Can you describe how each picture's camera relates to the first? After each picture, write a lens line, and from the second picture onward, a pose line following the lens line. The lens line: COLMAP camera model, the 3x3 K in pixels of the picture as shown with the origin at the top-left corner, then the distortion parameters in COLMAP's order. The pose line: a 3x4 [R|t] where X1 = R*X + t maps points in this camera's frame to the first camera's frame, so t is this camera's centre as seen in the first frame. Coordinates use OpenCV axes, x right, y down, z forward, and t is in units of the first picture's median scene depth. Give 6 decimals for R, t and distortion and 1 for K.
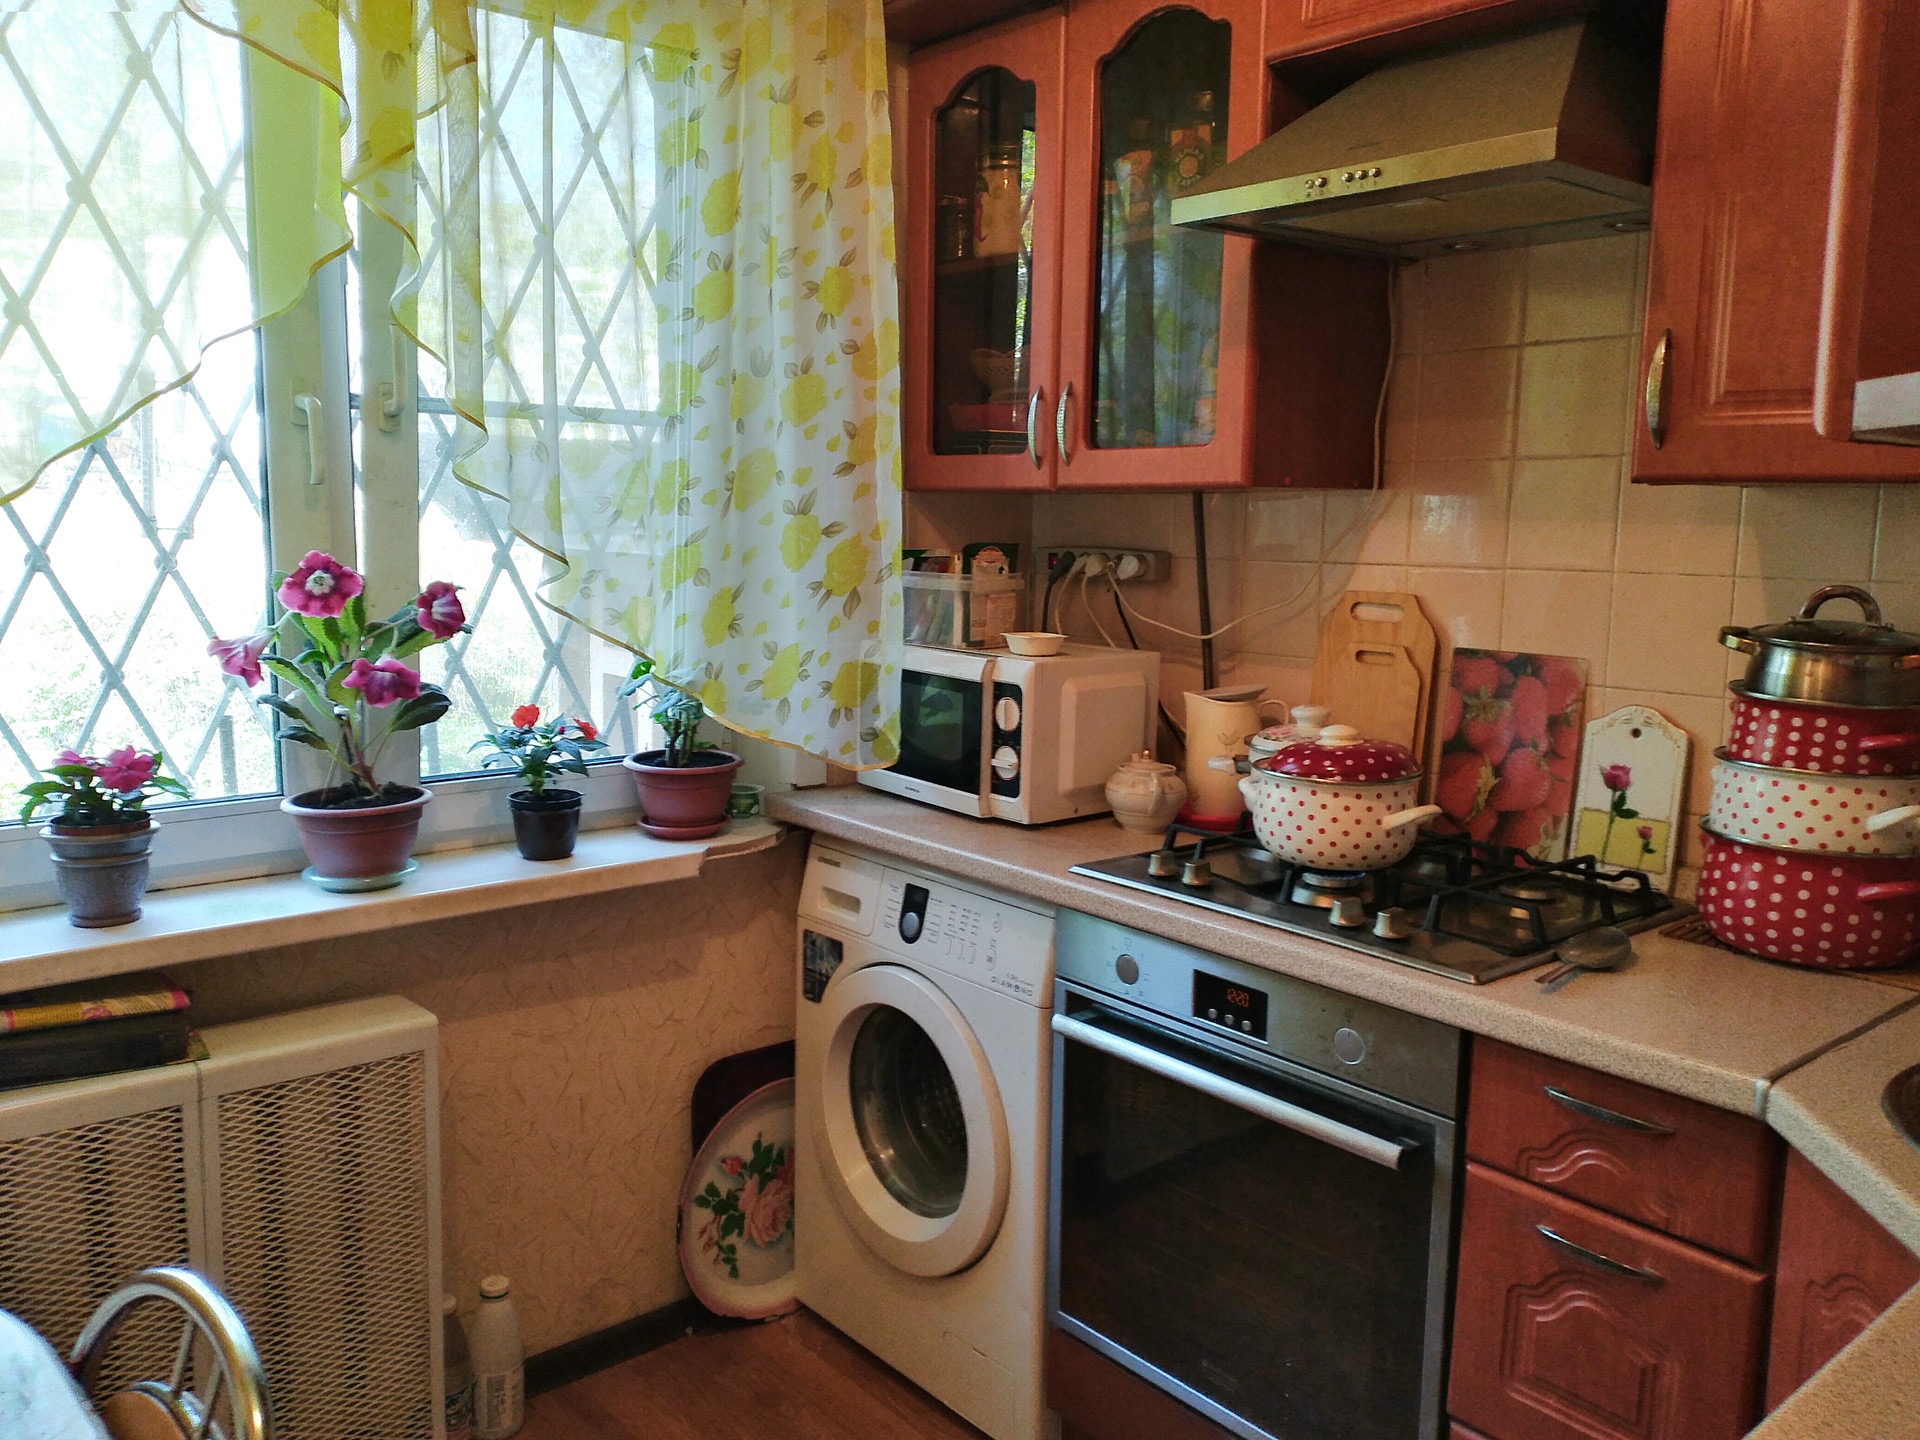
lens RADIAL K [[1493.4, 0, 960.6], [0, 1493.4, 718.7], [0, 0, 1]] dist [0.135619, -0.209780]
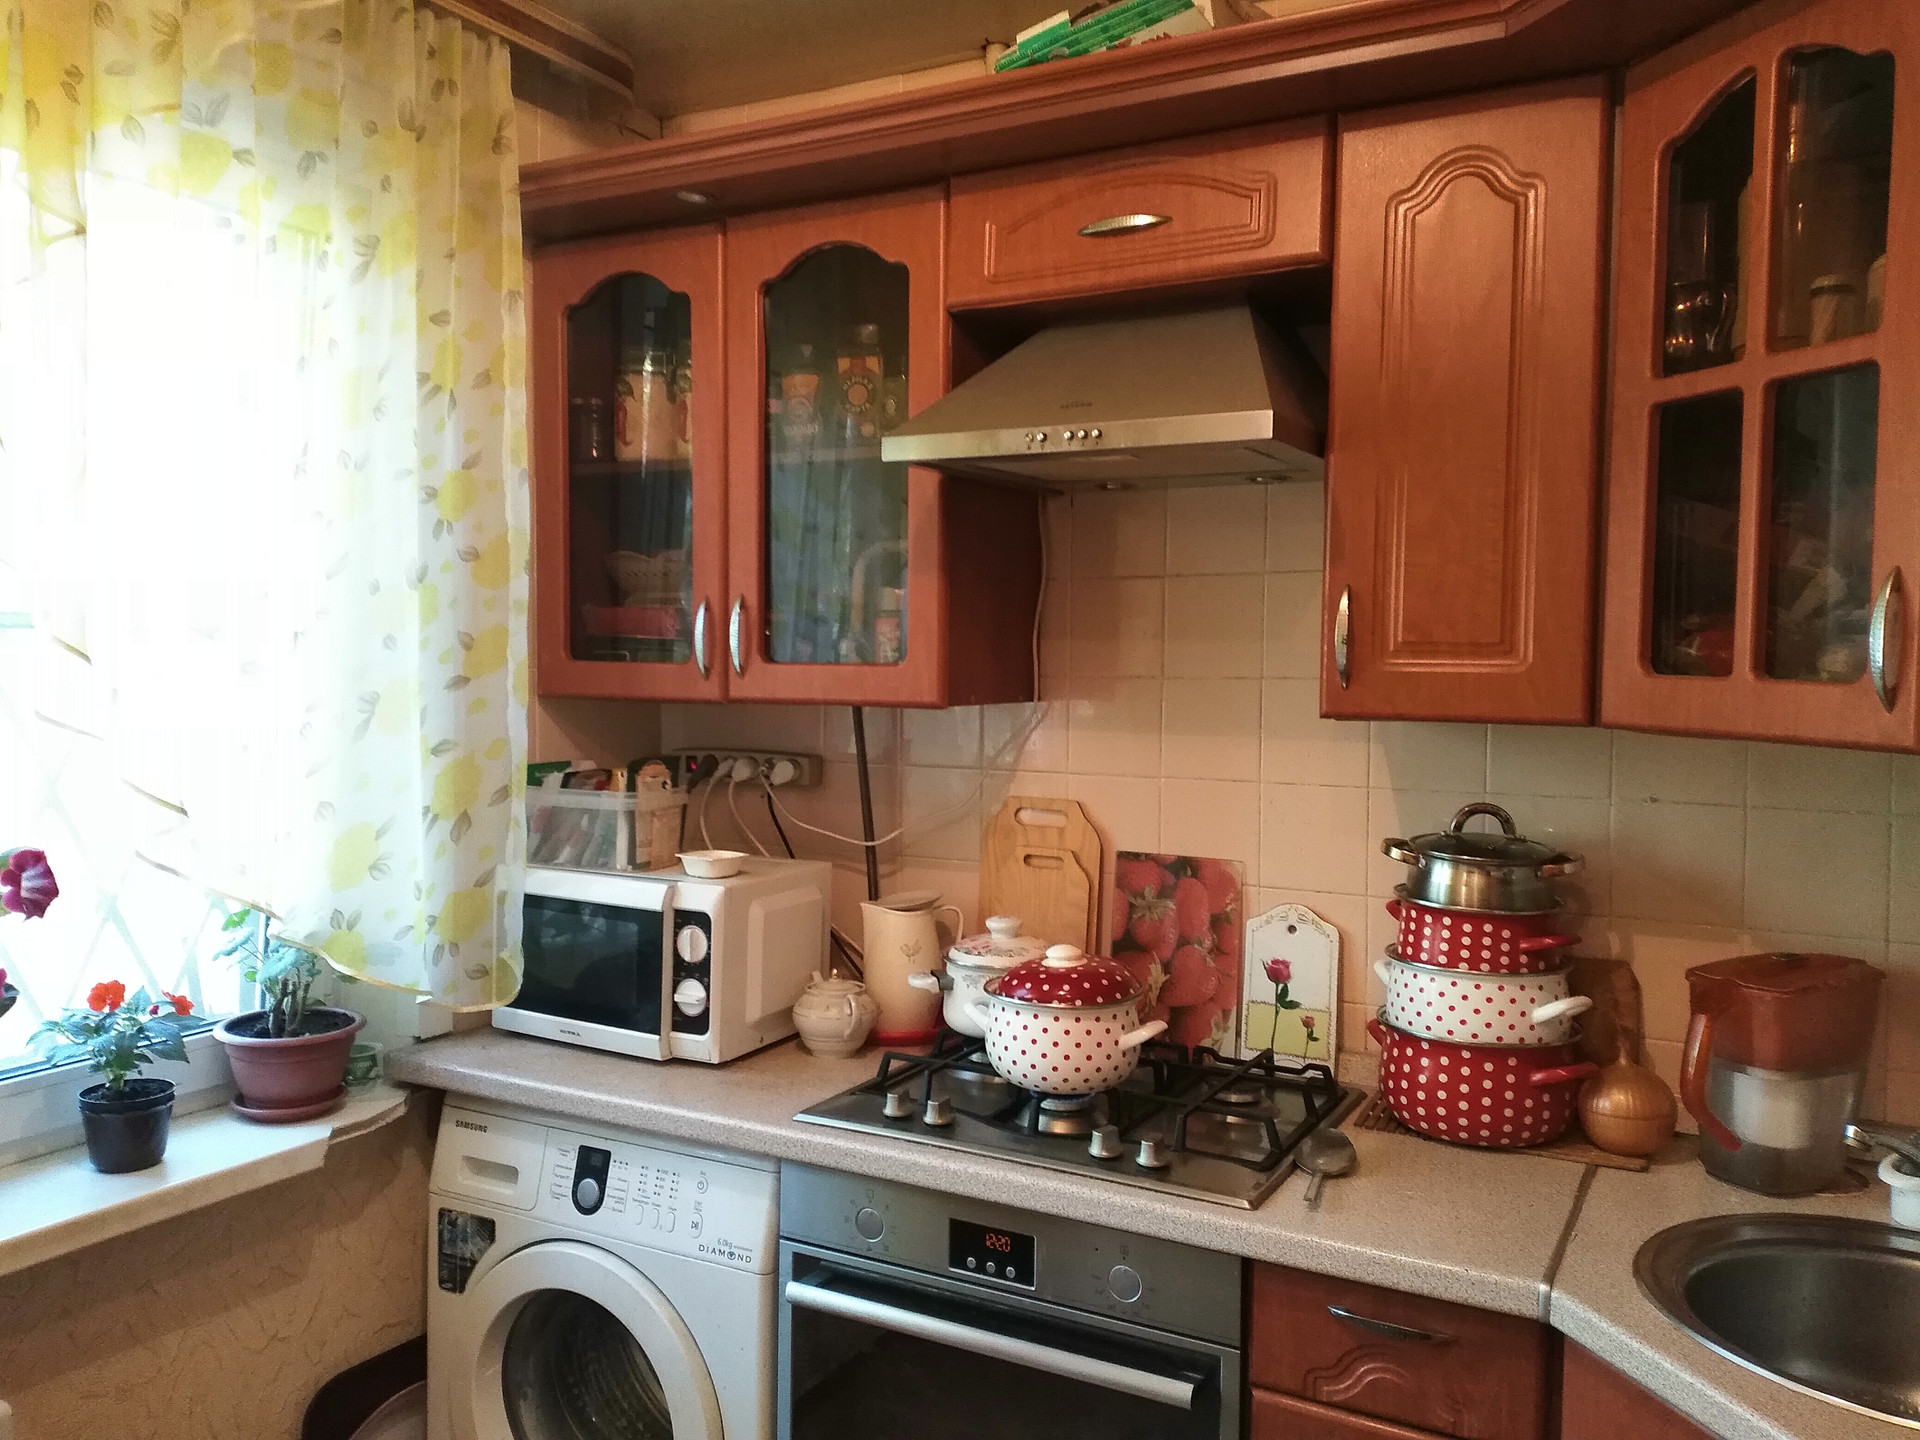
lens RADIAL K [[1493.4, 0, 953.7], [0, 1493.4, 707.9], [0, 0, 1]] dist [0.135619, -0.209780]
pose [[0.933725, -0.016810, 0.357597, -0.161513], [0.051457, 0.994826, -0.087597, -0.063905], [-0.354274, 0.100192, 0.929759, 0.059748]]
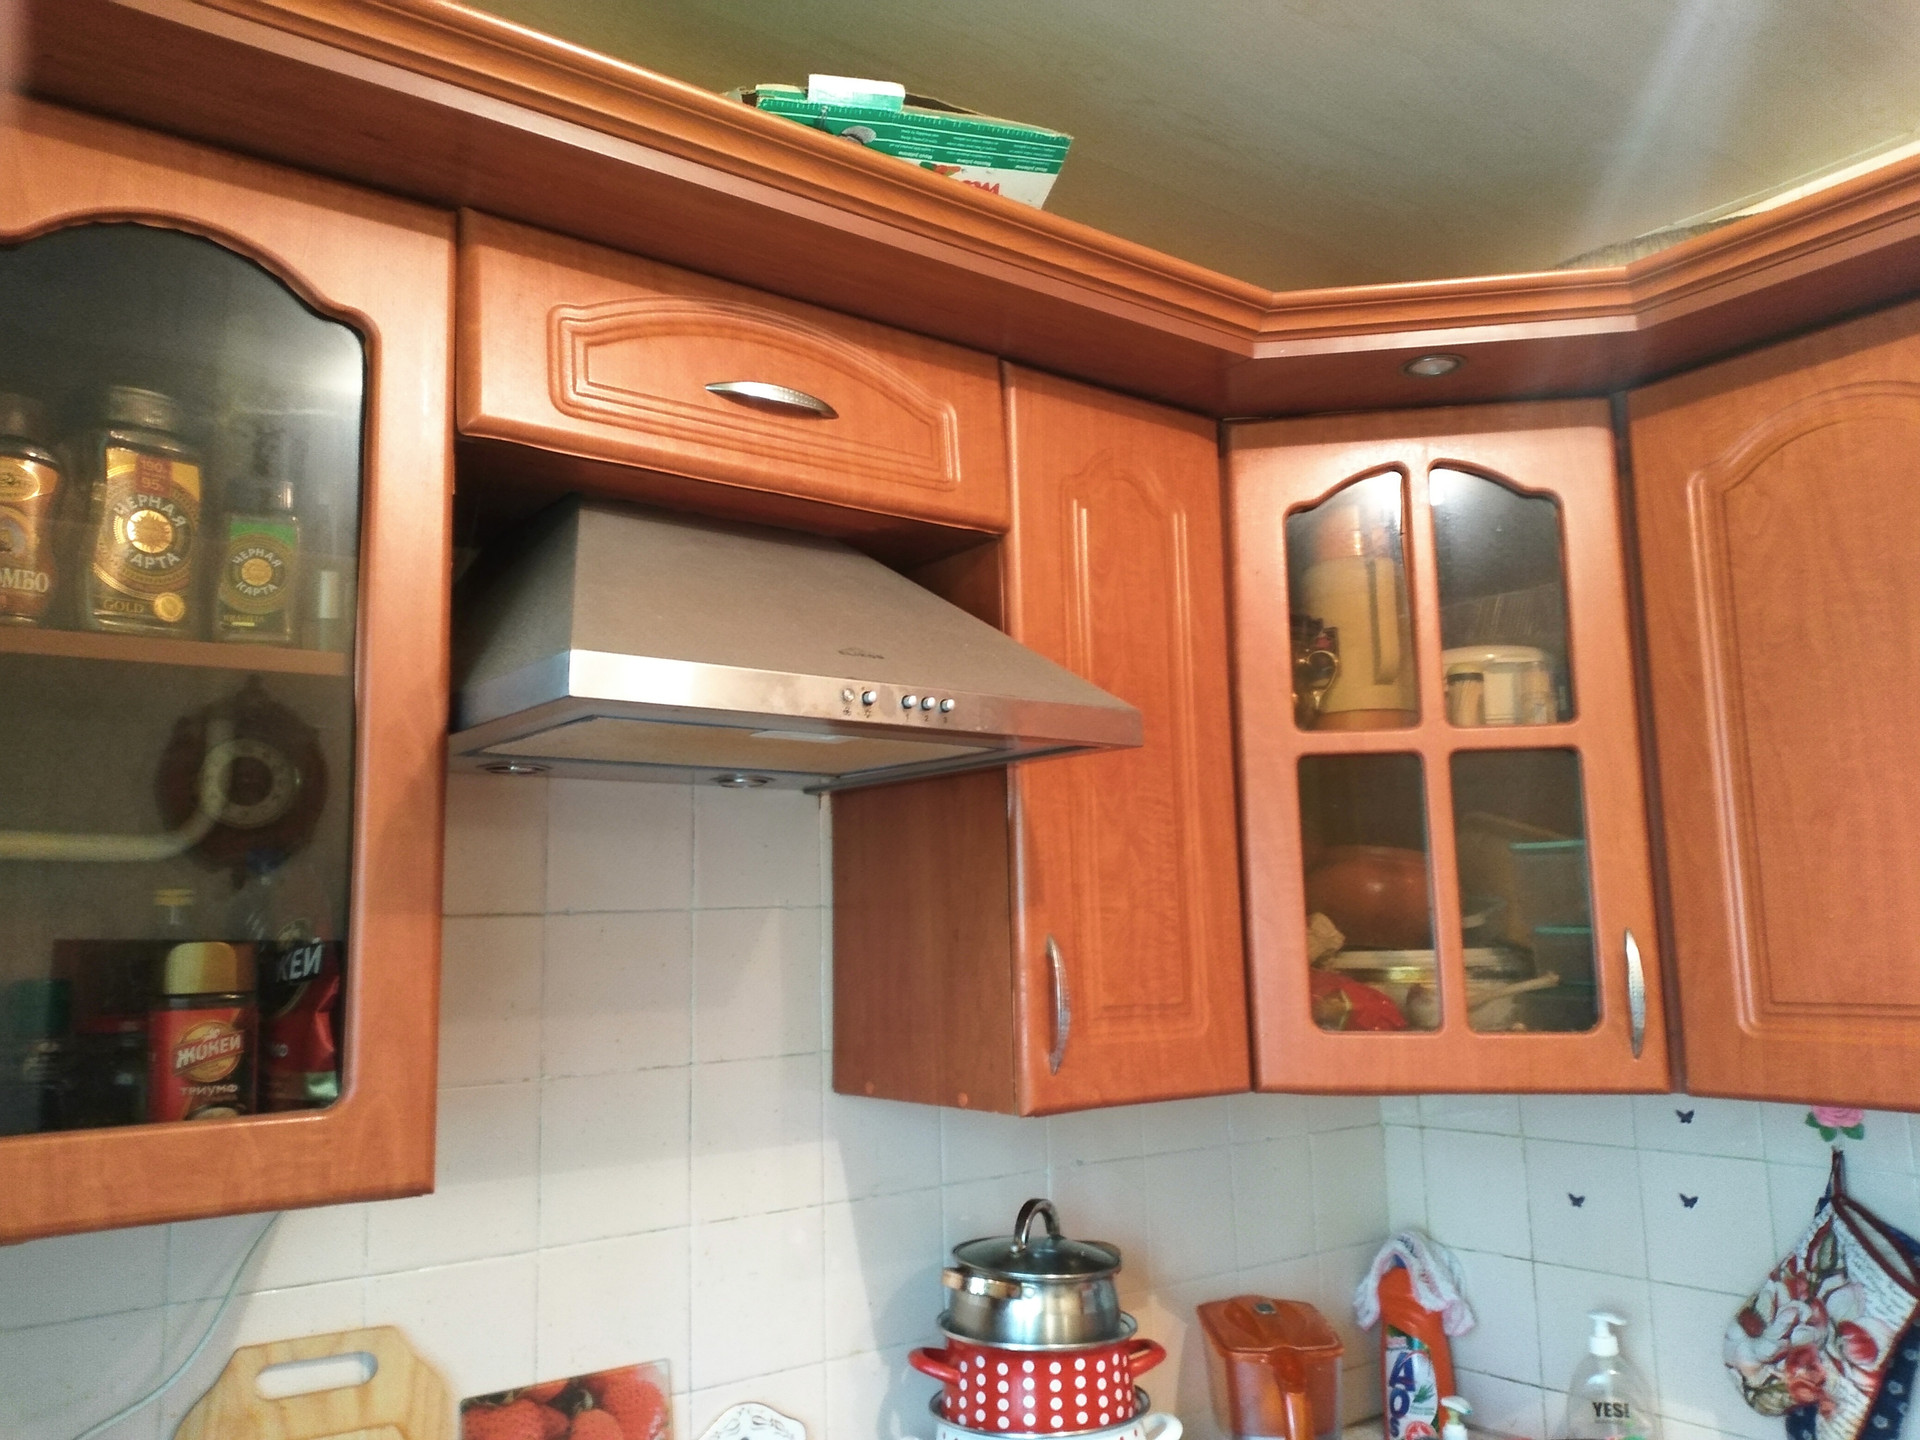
lens RADIAL K [[1493.4, 0, 962.1], [0, 1493.4, 708.0], [0, 0, 1]] dist [0.135619, -0.209780]
pose [[0.062284, 0.139953, 0.988197, -0.317352], [0.162814, 0.975432, -0.148407, -0.203941], [-0.984689, 0.170135, 0.037967, 0.771606]]
